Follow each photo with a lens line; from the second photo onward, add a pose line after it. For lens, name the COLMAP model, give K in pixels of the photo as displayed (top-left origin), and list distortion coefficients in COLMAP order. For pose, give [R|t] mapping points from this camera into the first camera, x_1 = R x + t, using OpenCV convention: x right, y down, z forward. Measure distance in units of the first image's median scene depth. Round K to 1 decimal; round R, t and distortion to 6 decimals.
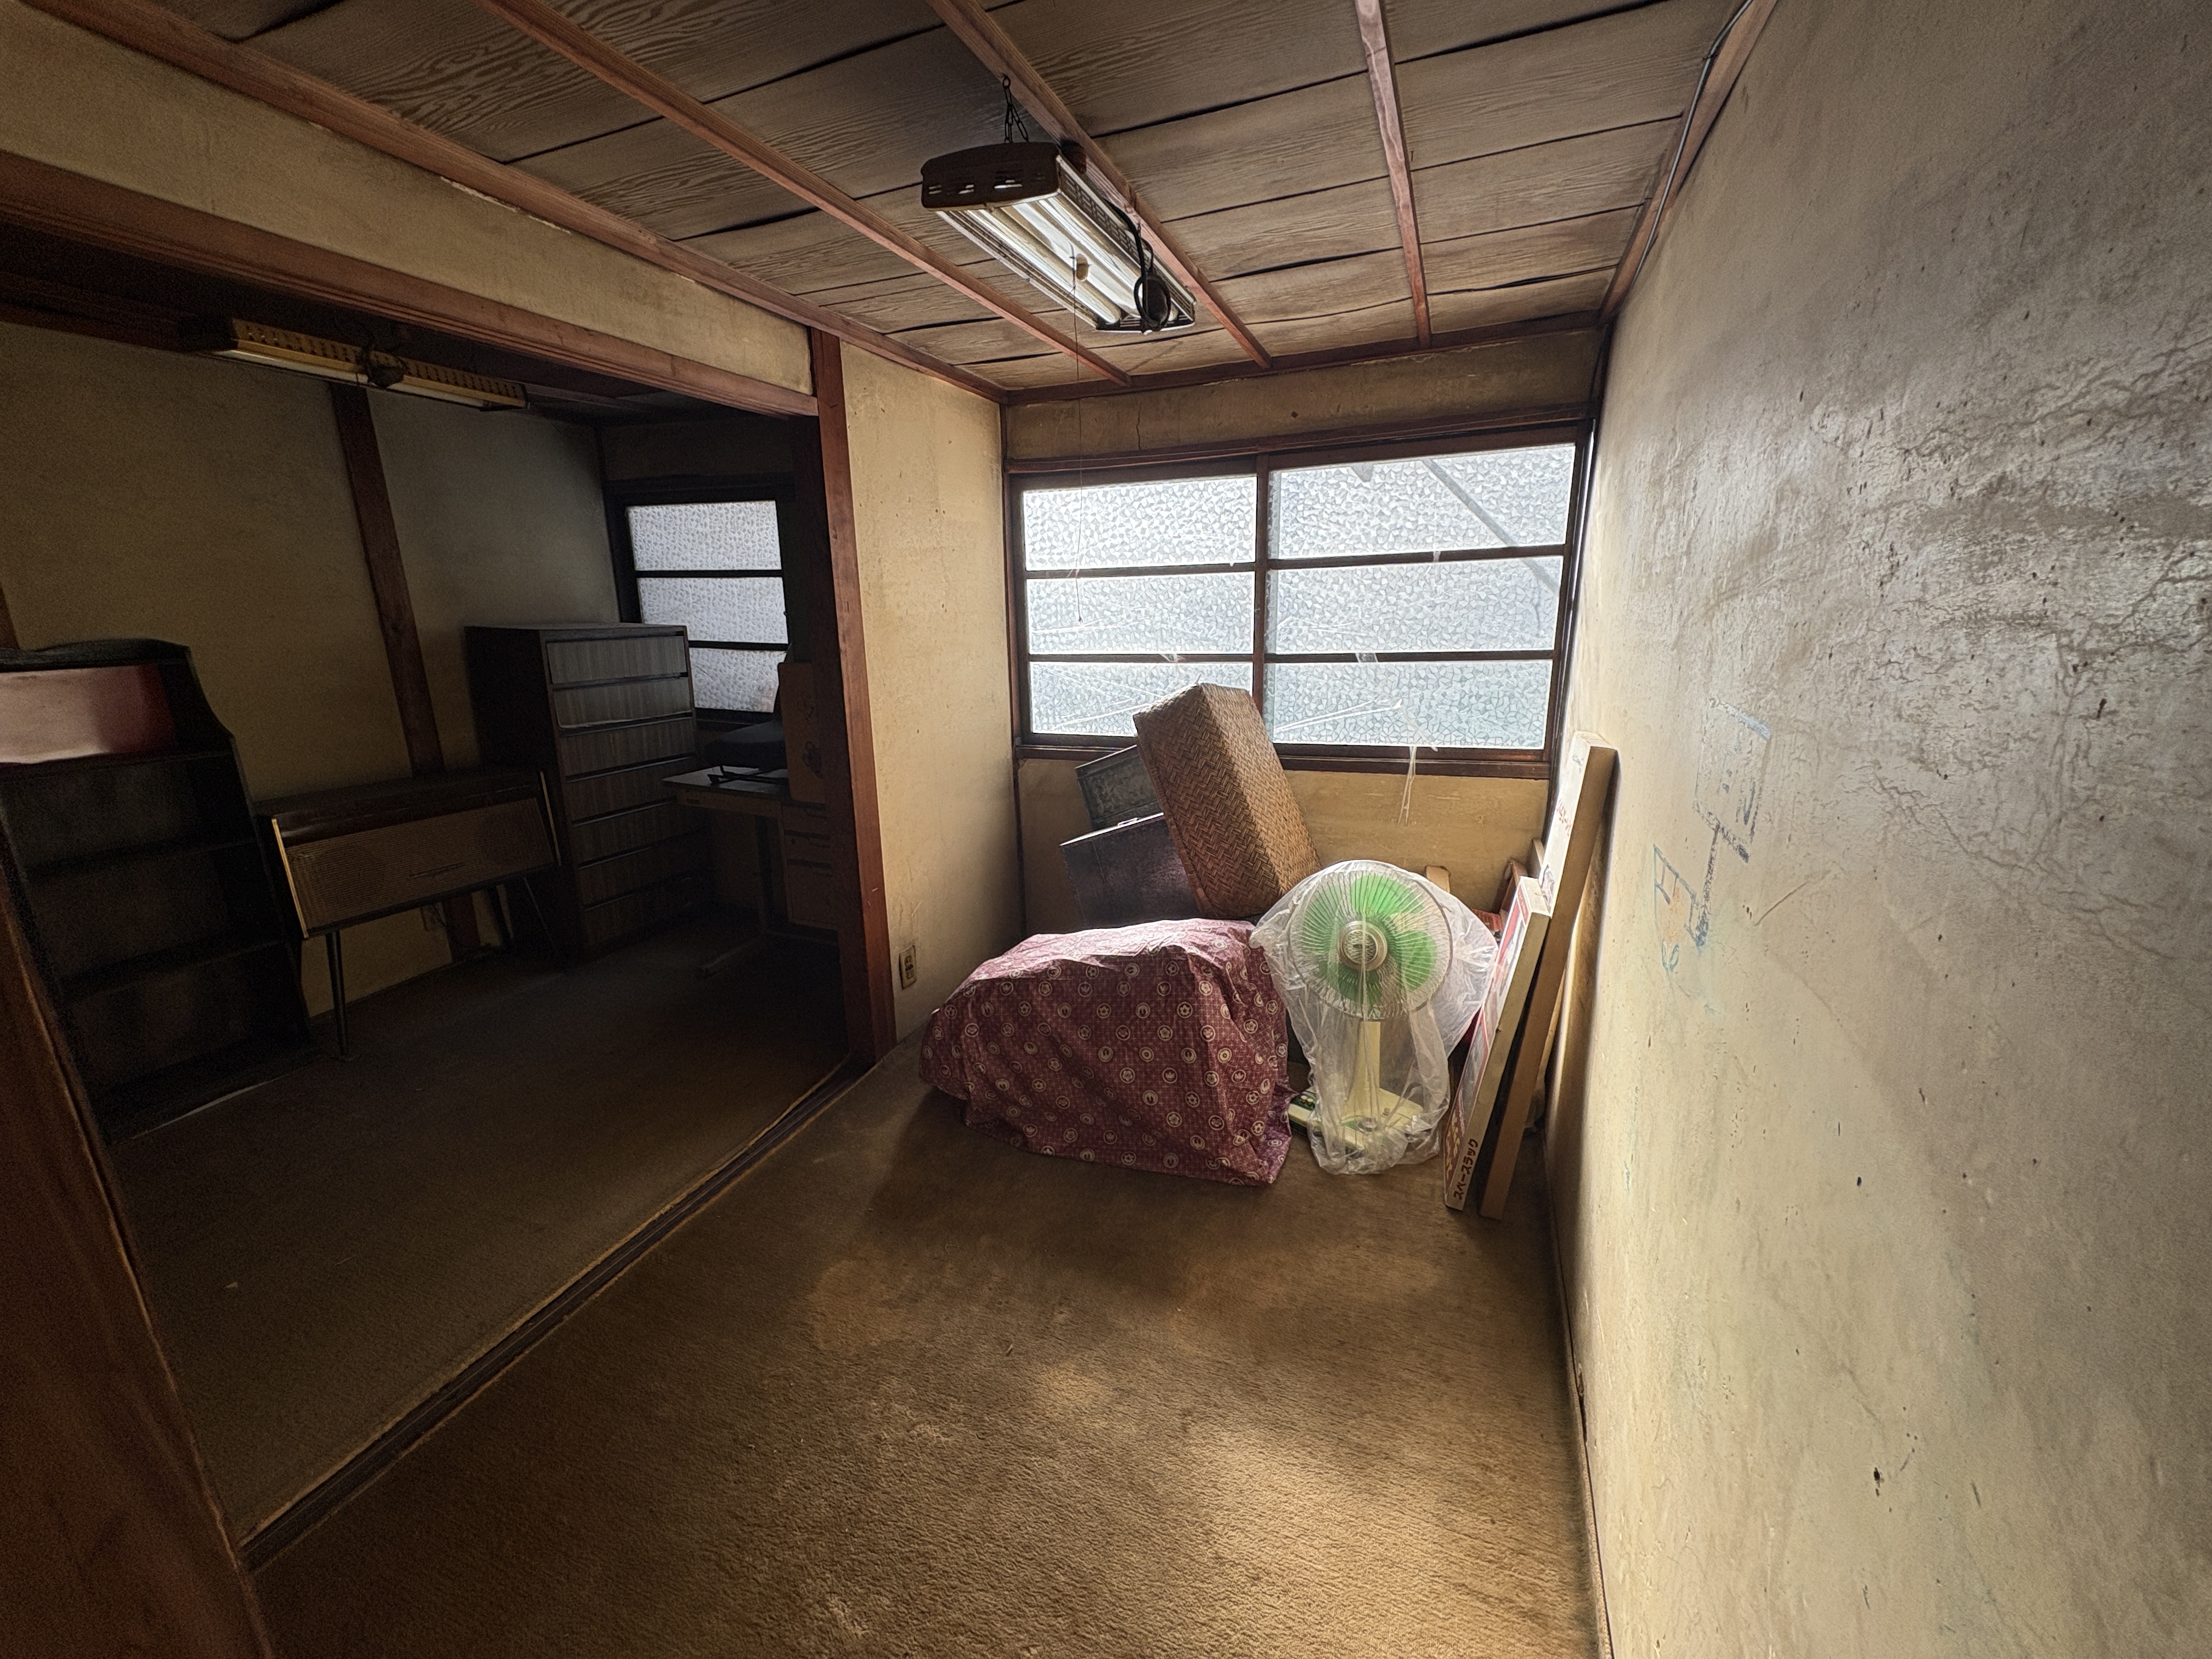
lens RADIAL K [[868.0, 0, 1104.5], [0, 868.0, 823.5], [0, 0, 1]] dist [0.001586, 0.000063]
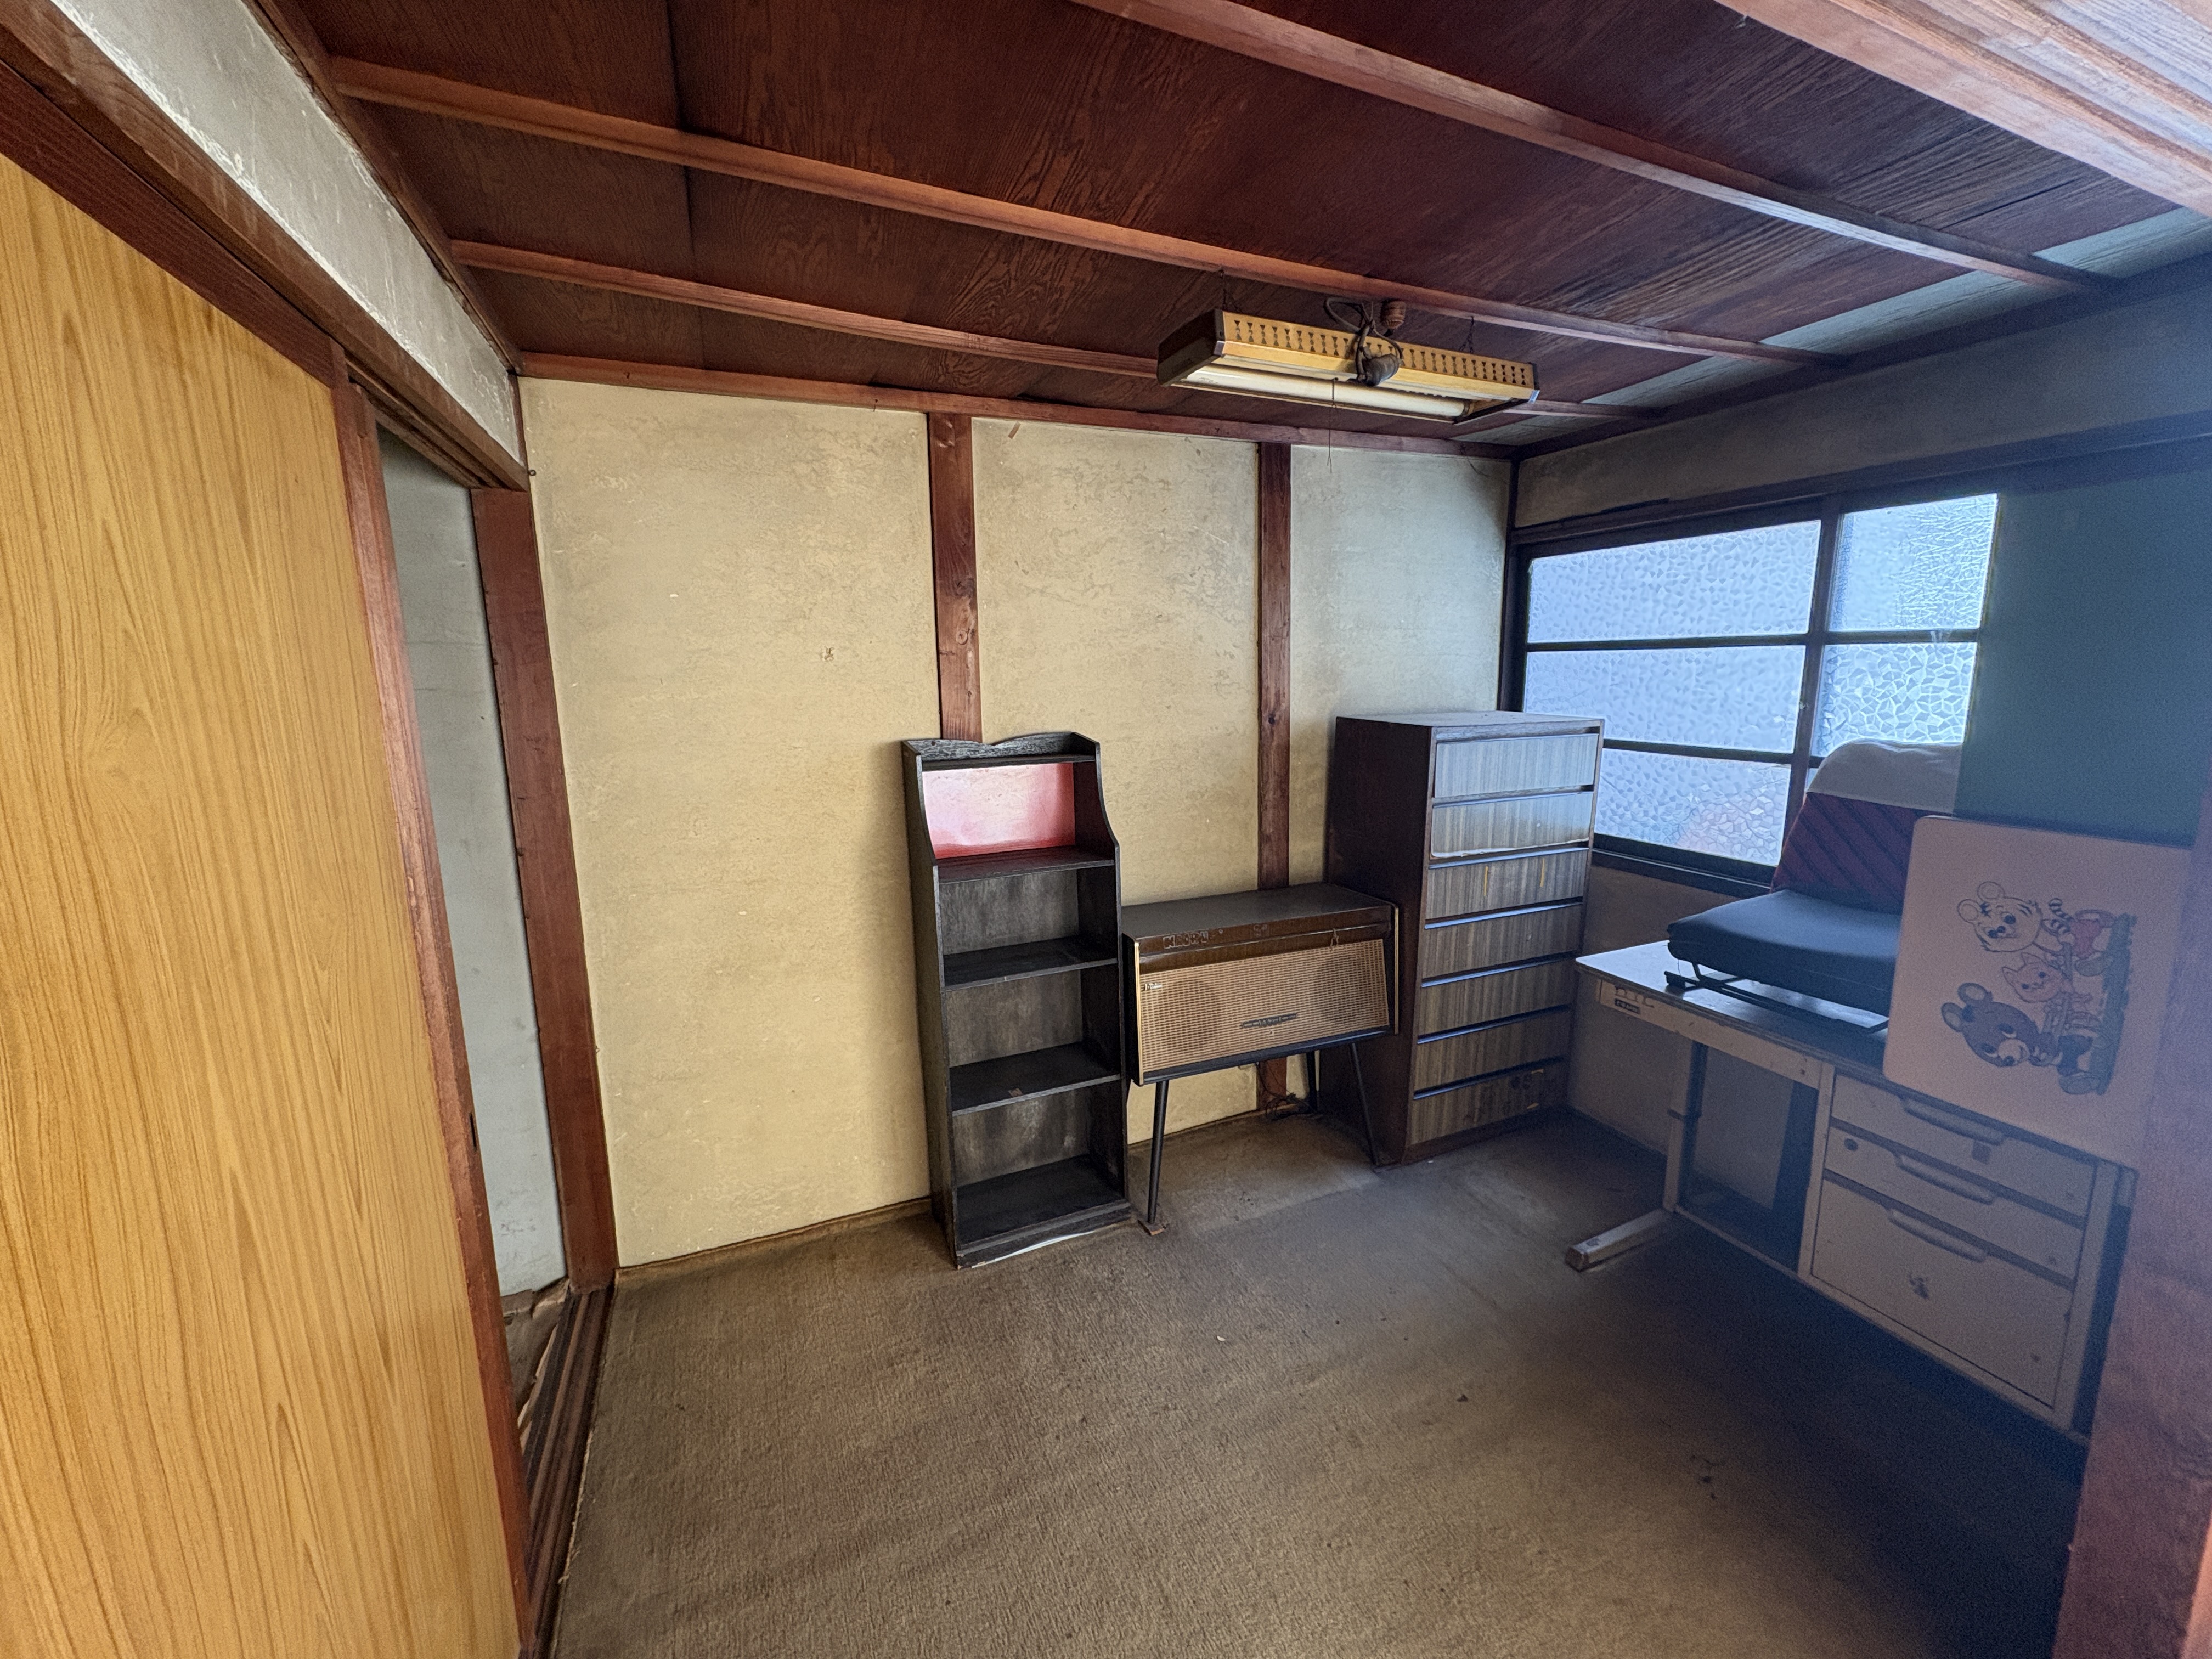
lens RADIAL K [[868.0, 0, 1111.0], [0, 868.0, 823.0], [0, 0, 1]] dist [0.001586, 0.000063]
pose [[0.711089, 0.110044, -0.694437, -0.322055], [-0.159449, 0.987182, -0.006838, -0.092848], [0.684784, 0.115590, 0.719521, 0.289256]]
